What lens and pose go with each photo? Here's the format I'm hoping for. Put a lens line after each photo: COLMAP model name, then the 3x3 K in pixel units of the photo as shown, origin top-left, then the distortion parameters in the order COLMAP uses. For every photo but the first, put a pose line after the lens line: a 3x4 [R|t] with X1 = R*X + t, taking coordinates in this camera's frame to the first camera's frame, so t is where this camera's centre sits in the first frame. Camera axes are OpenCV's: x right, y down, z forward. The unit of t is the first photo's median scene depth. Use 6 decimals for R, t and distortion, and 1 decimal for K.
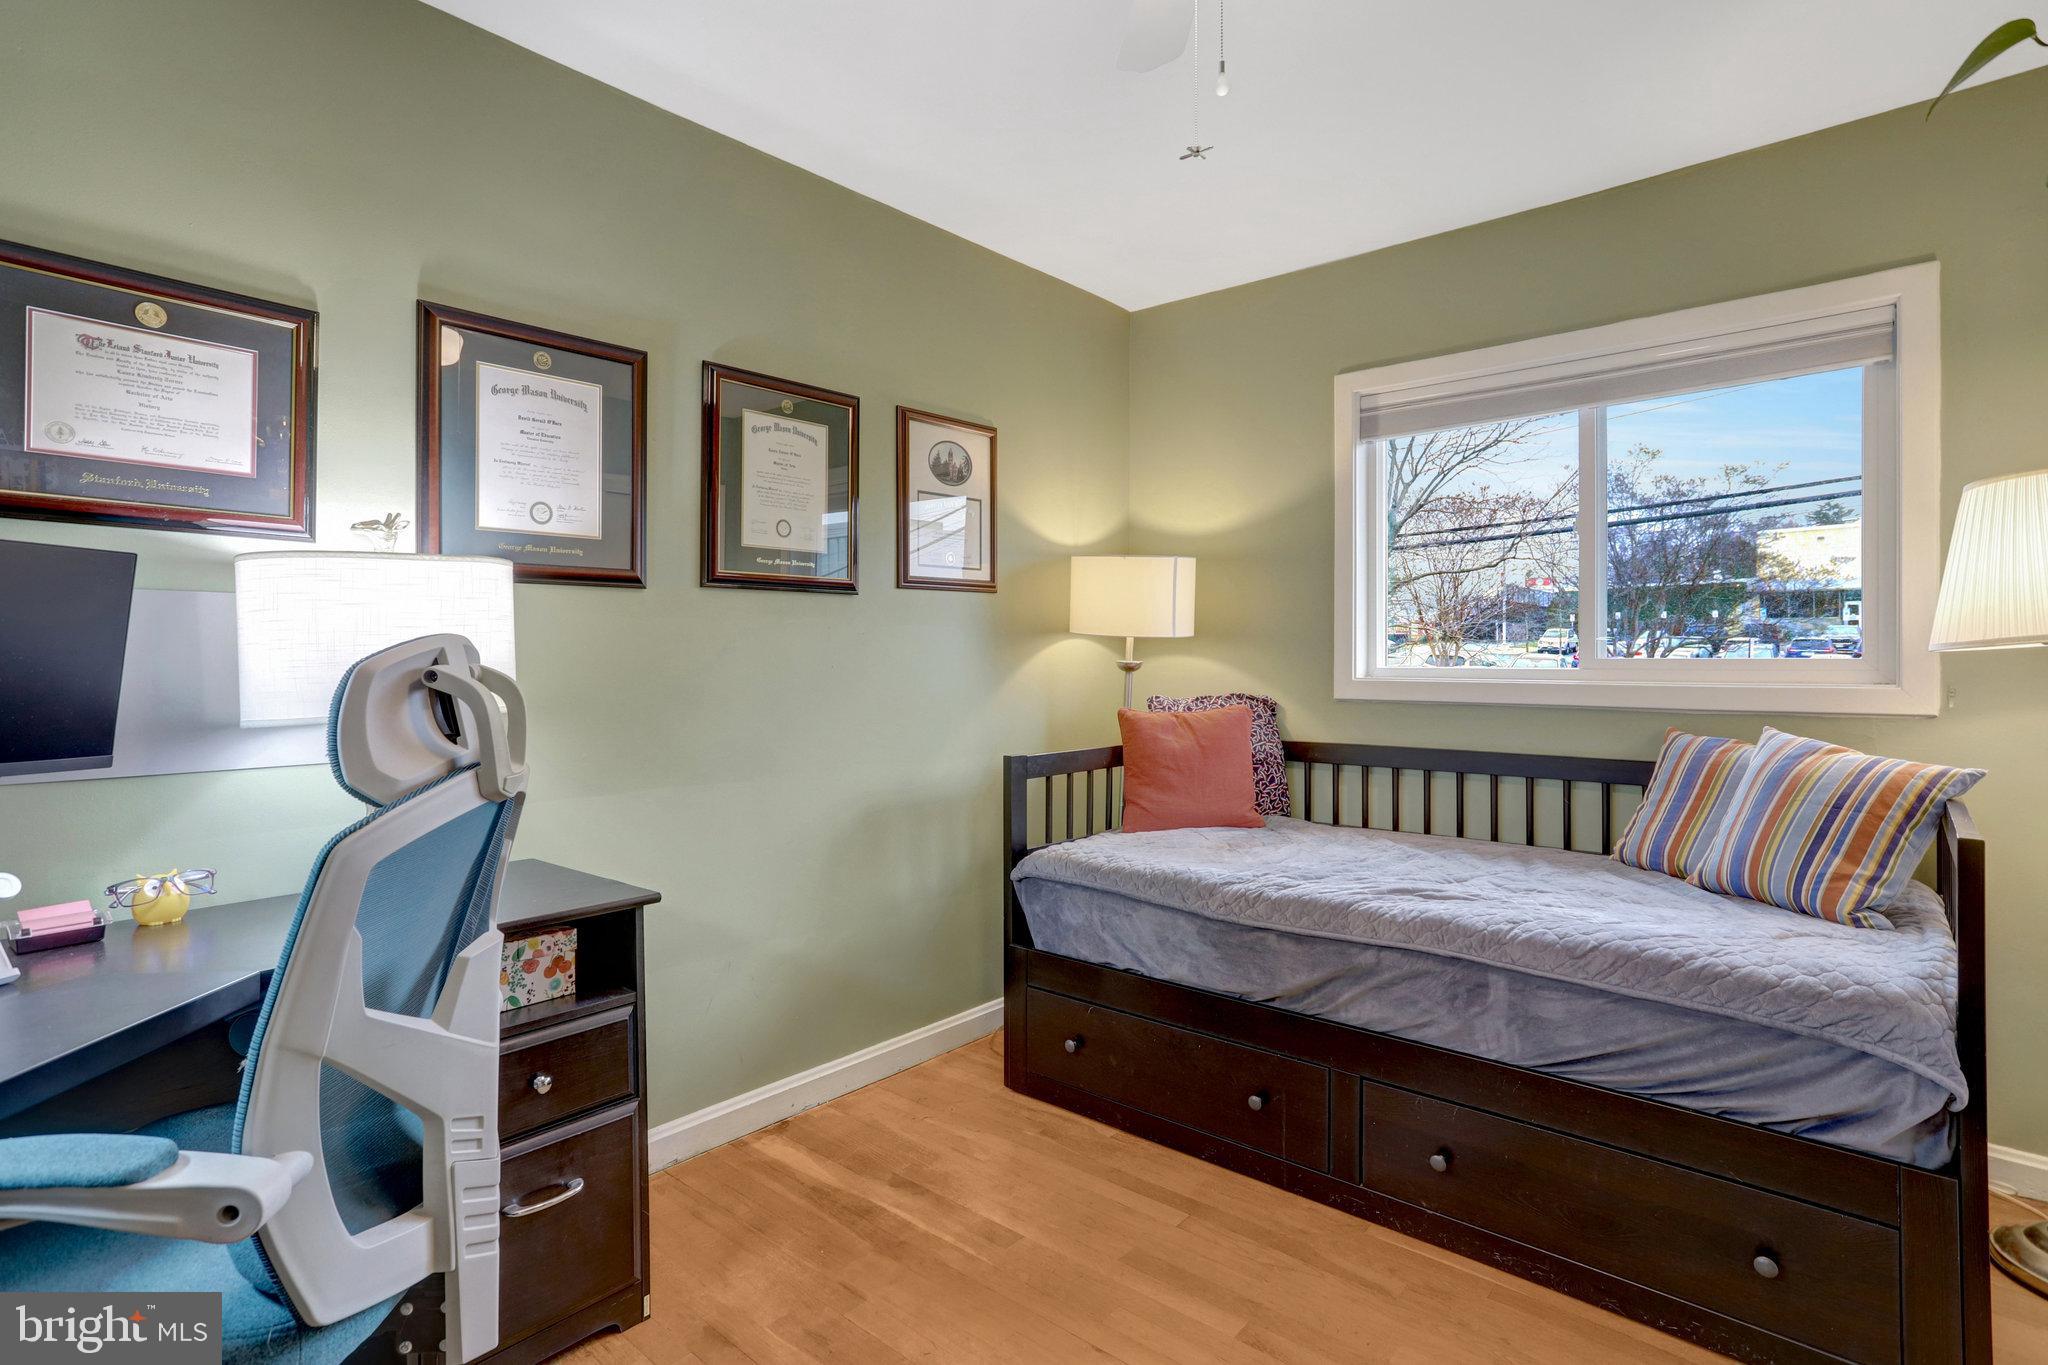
lens RADIAL K [[1038.1, 0, 1021.6], [0, 1038.1, 640.0], [0, 0, 1]] dist [-0.043239, 0.038392]
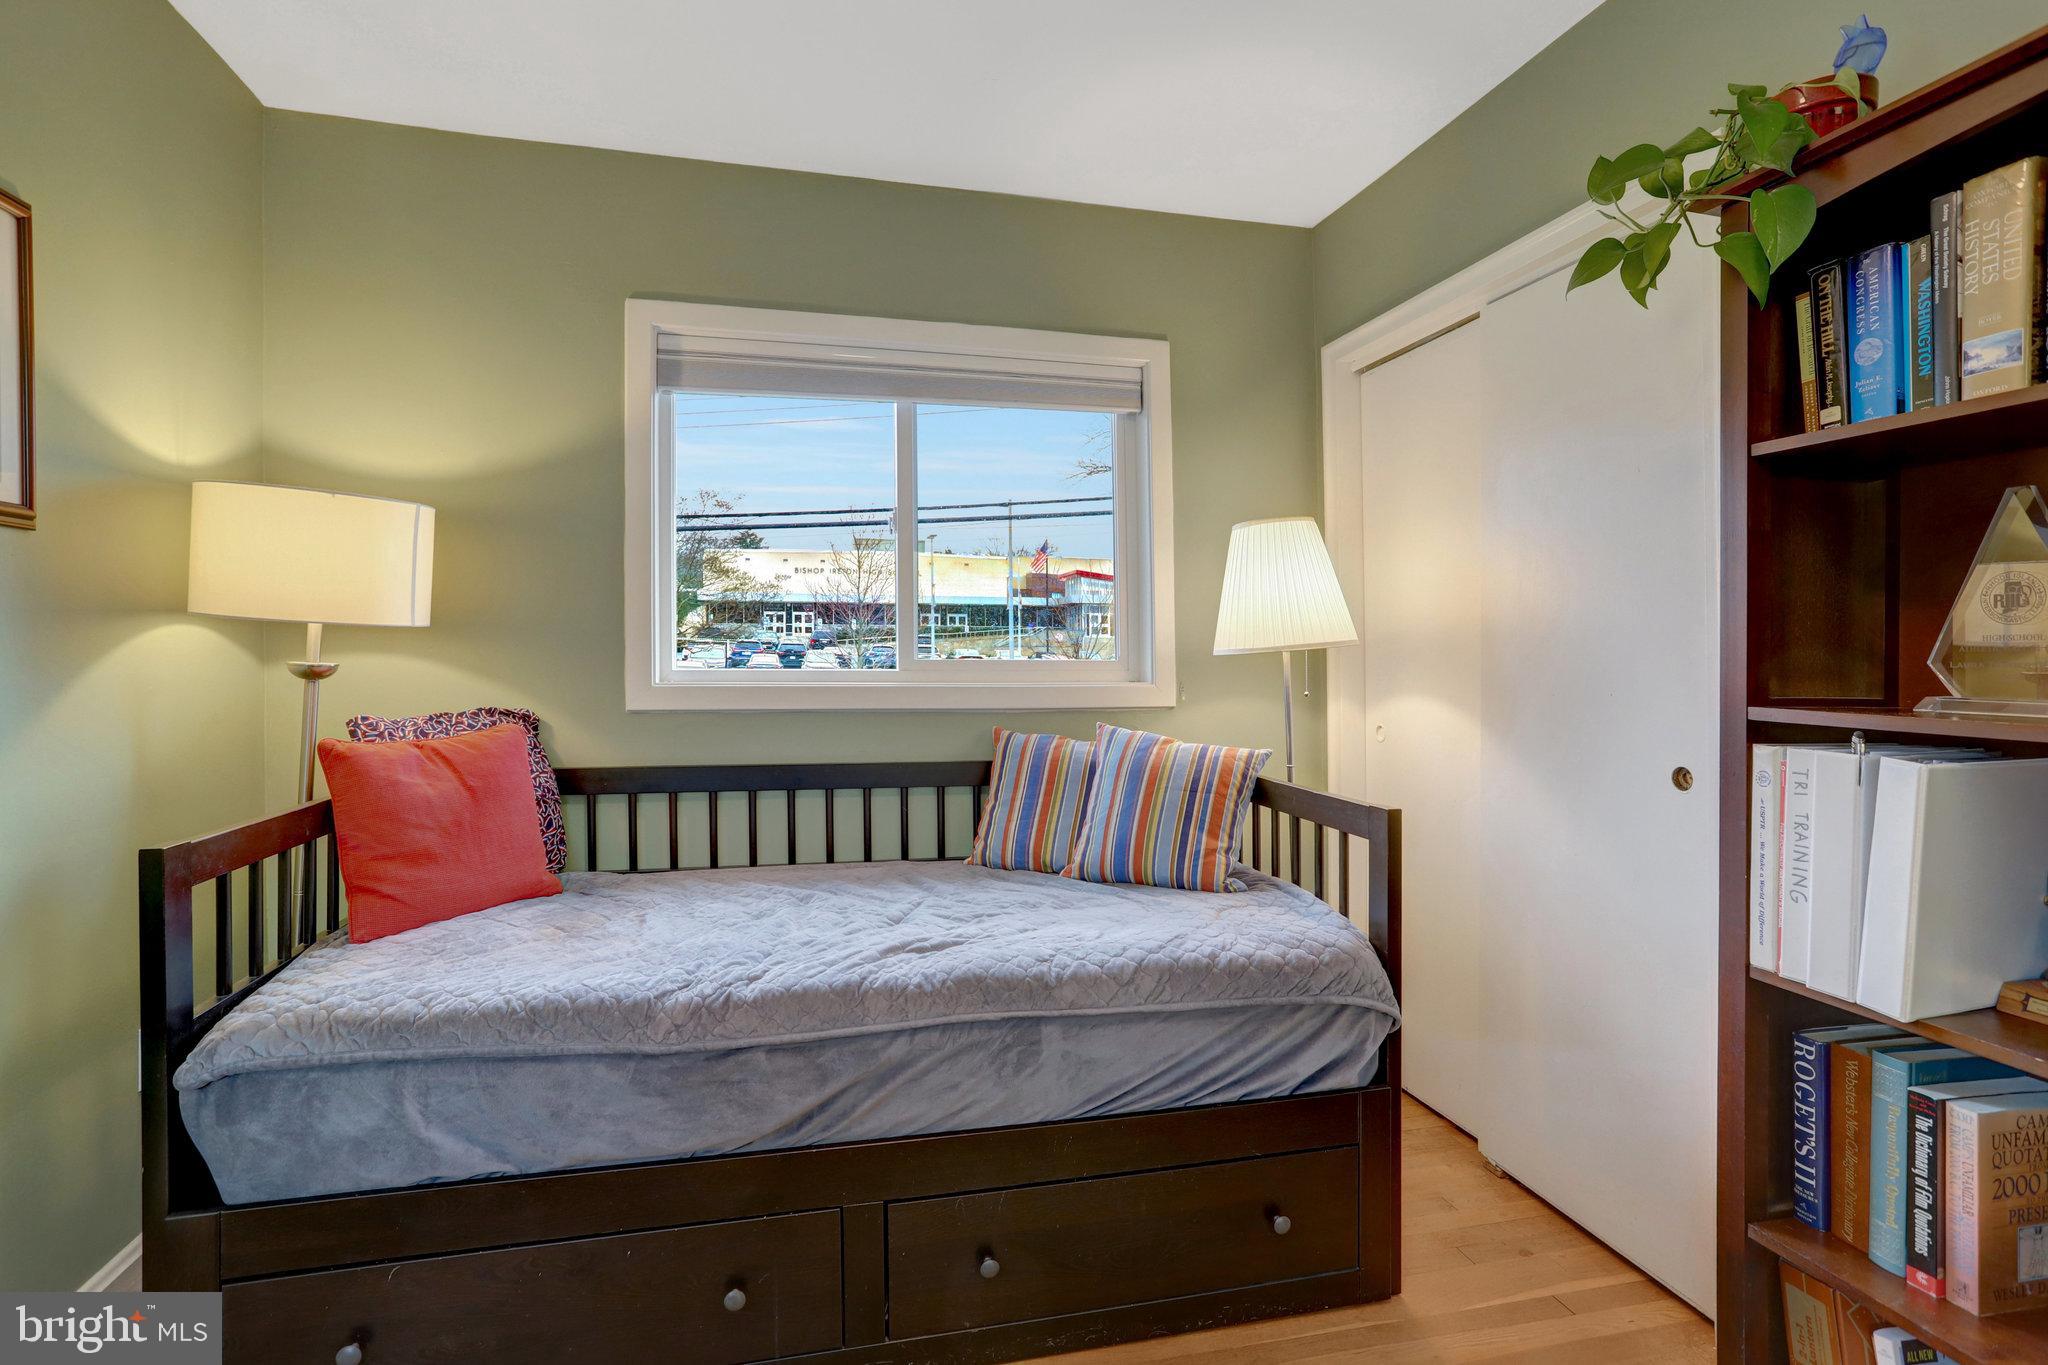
lens RADIAL K [[1006.1, 0, 1025.3], [0, 1006.1, 654.6], [0, 0, 1]] dist [-0.051434, 0.034016]
pose [[0.571624, 0.004562, 0.820503, -0.183120], [-0.018265, 0.999808, 0.007165, 0.004891], [-0.820313, -0.019082, 0.571597, 0.405322]]
